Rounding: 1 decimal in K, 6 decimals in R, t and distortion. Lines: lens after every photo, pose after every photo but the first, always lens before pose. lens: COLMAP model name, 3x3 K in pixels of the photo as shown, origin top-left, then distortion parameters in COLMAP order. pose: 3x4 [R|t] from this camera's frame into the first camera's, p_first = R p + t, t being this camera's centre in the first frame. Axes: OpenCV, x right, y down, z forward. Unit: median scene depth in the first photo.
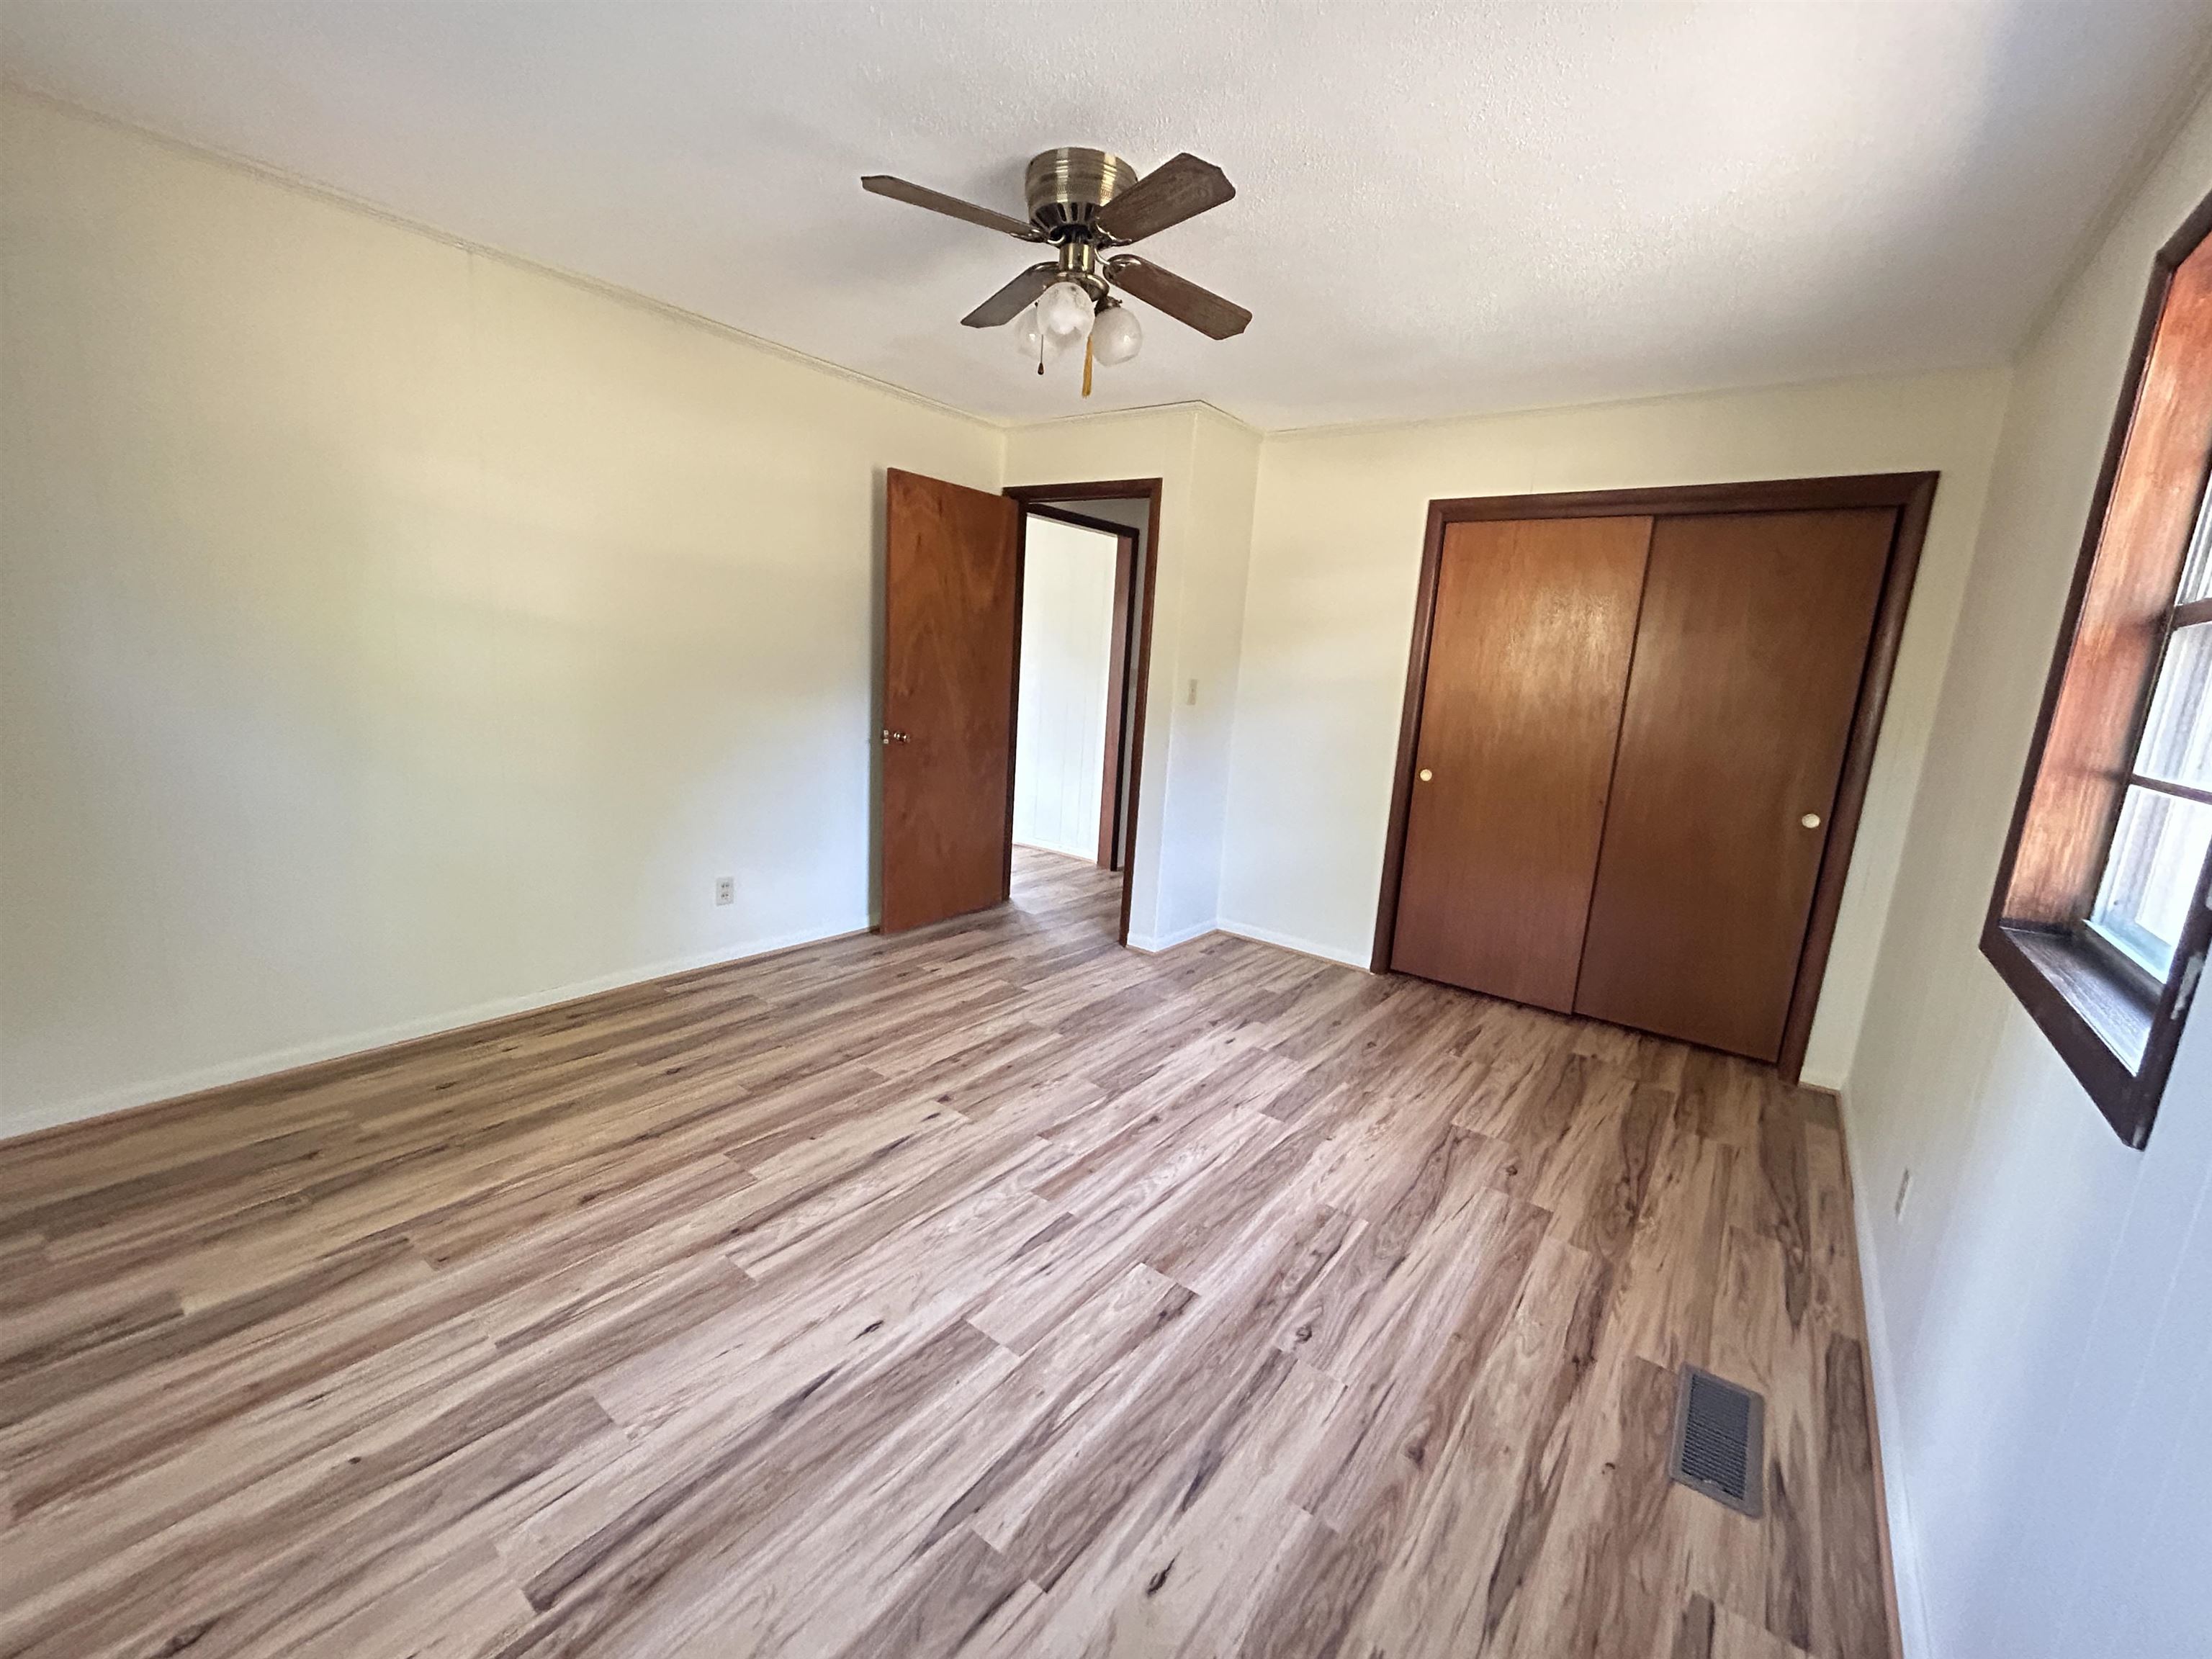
lens RADIAL K [[898.1, 0, 1105.3], [0, 898.1, 827.4], [0, 0, 1]] dist [0.003523, -0.001570]
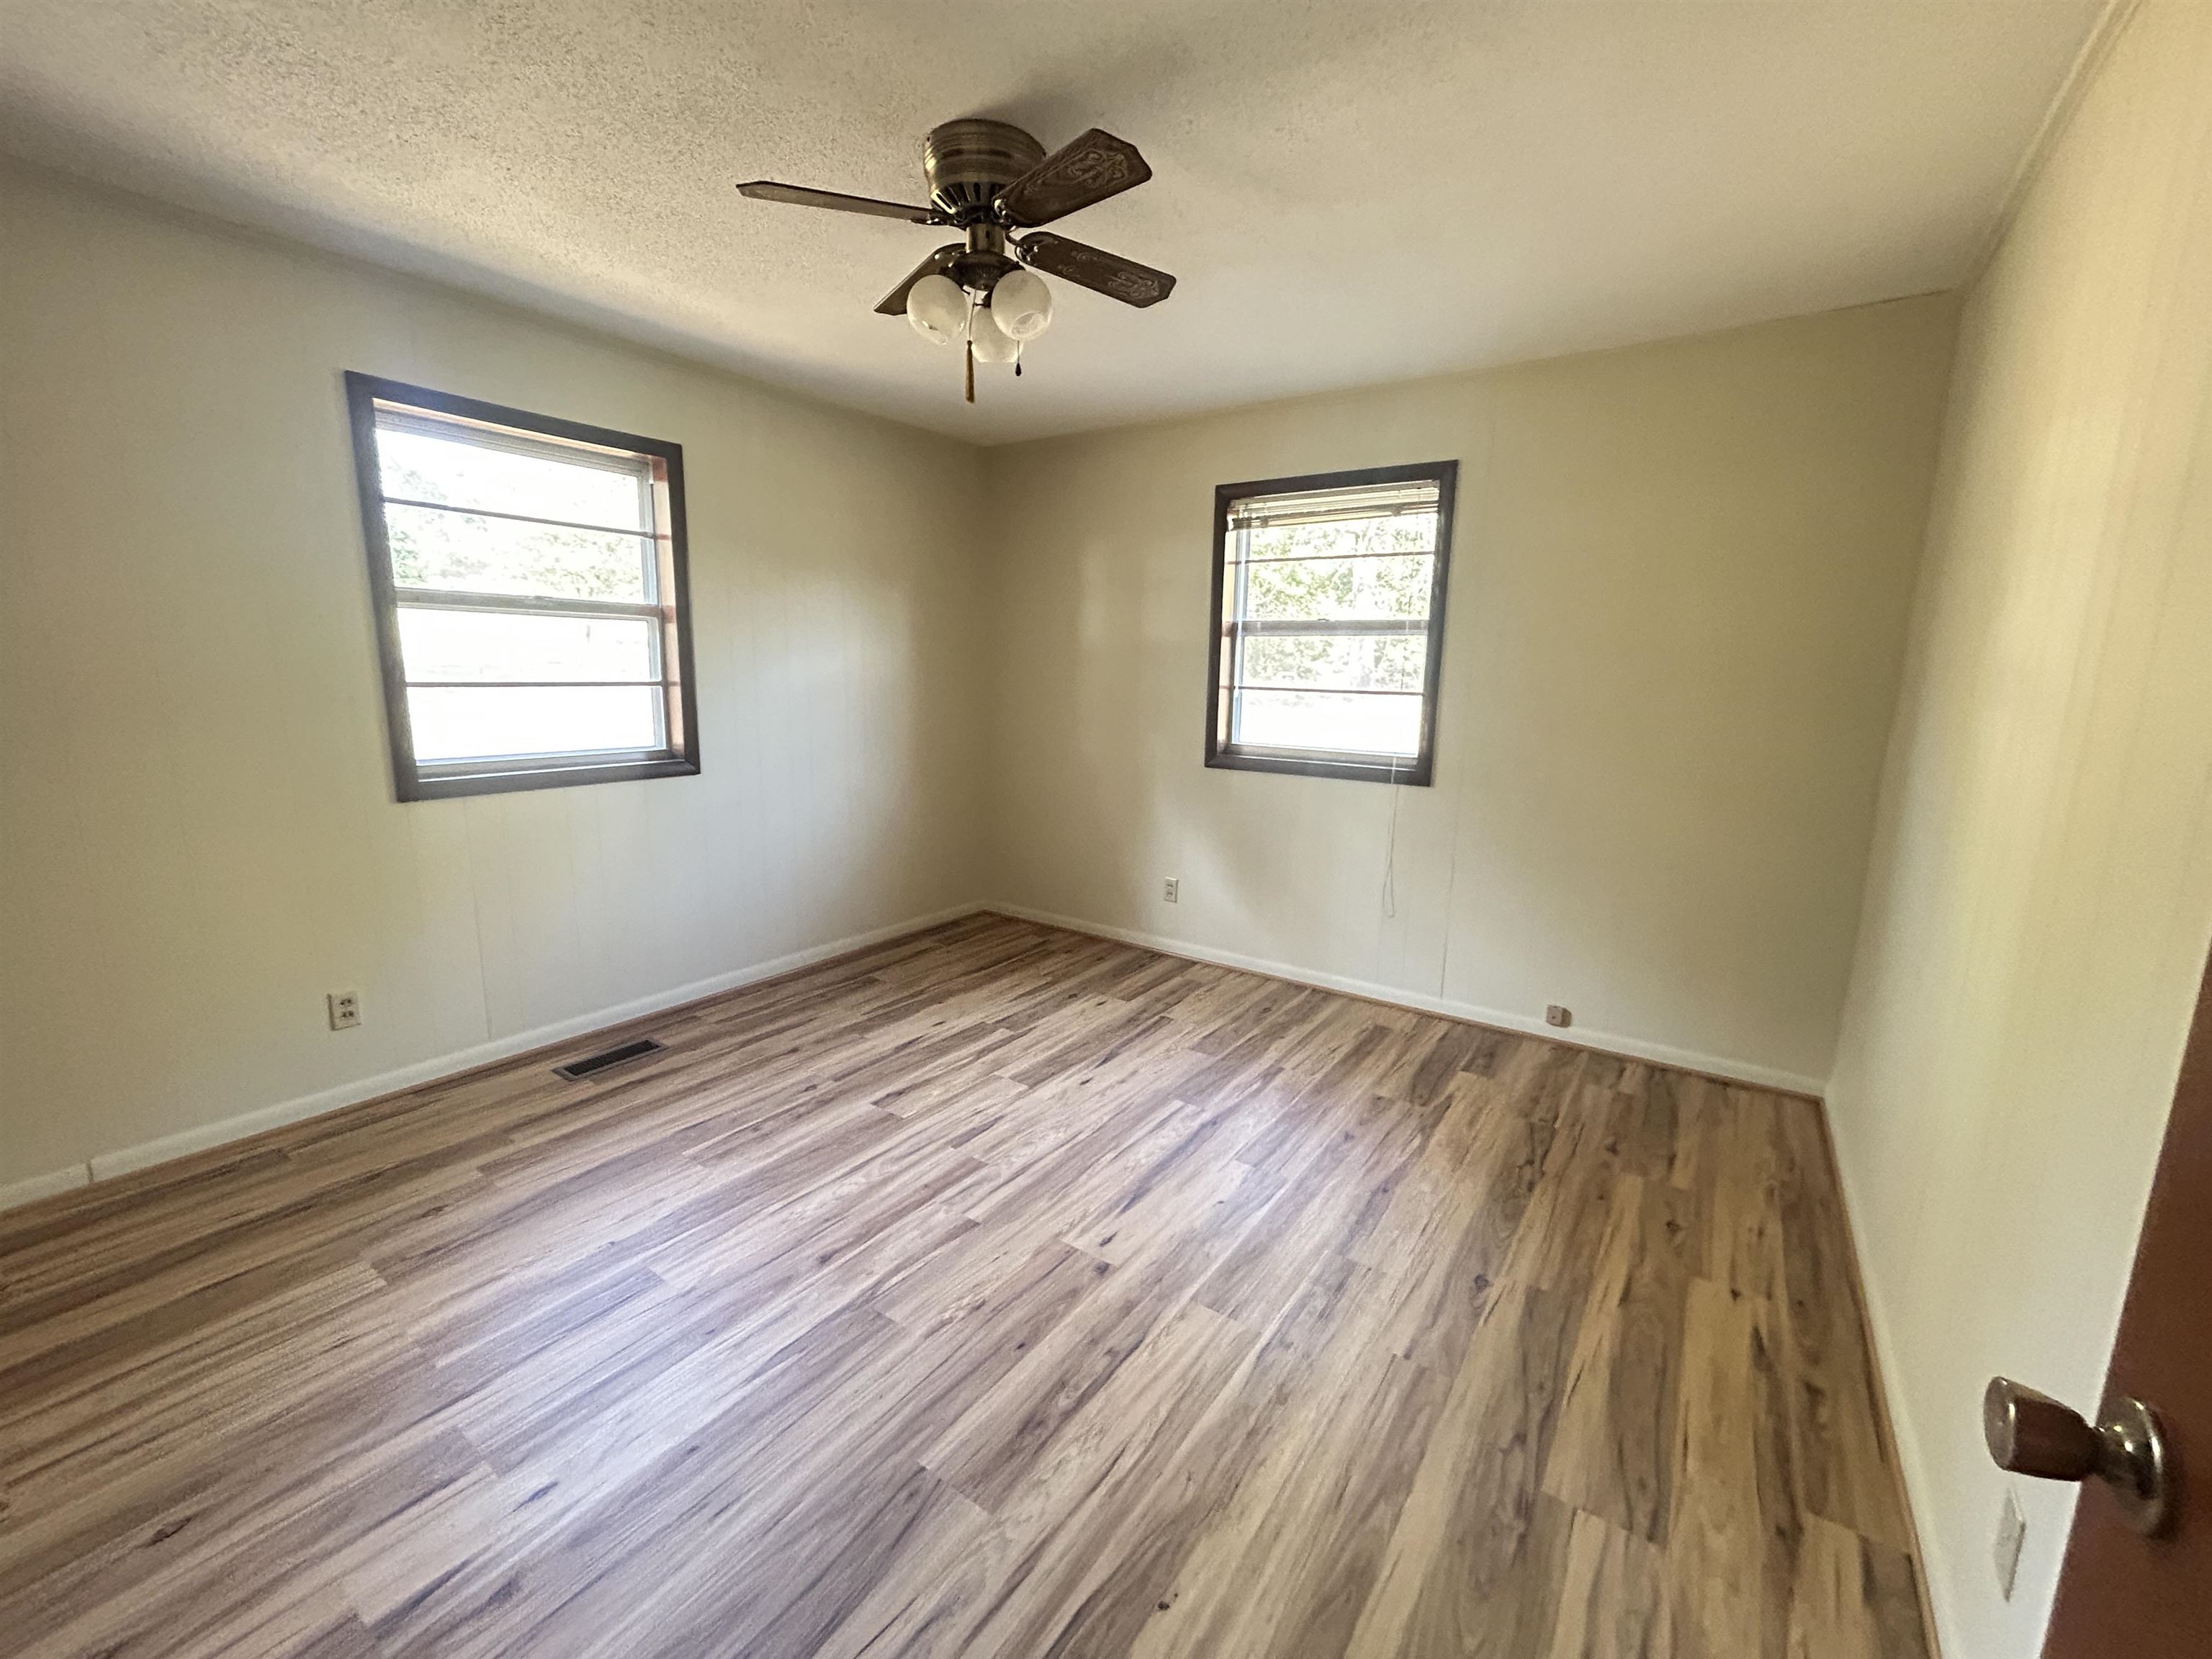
lens RADIAL K [[898.1, 0, 1097.8], [0, 898.1, 838.8], [0, 0, 1]] dist [0.003523, -0.001570]
pose [[-0.996063, -0.074058, -0.048719, -0.140408], [-0.086861, 0.925114, 0.369621, -0.386294], [0.017698, 0.372397, -0.927905, 1.962495]]
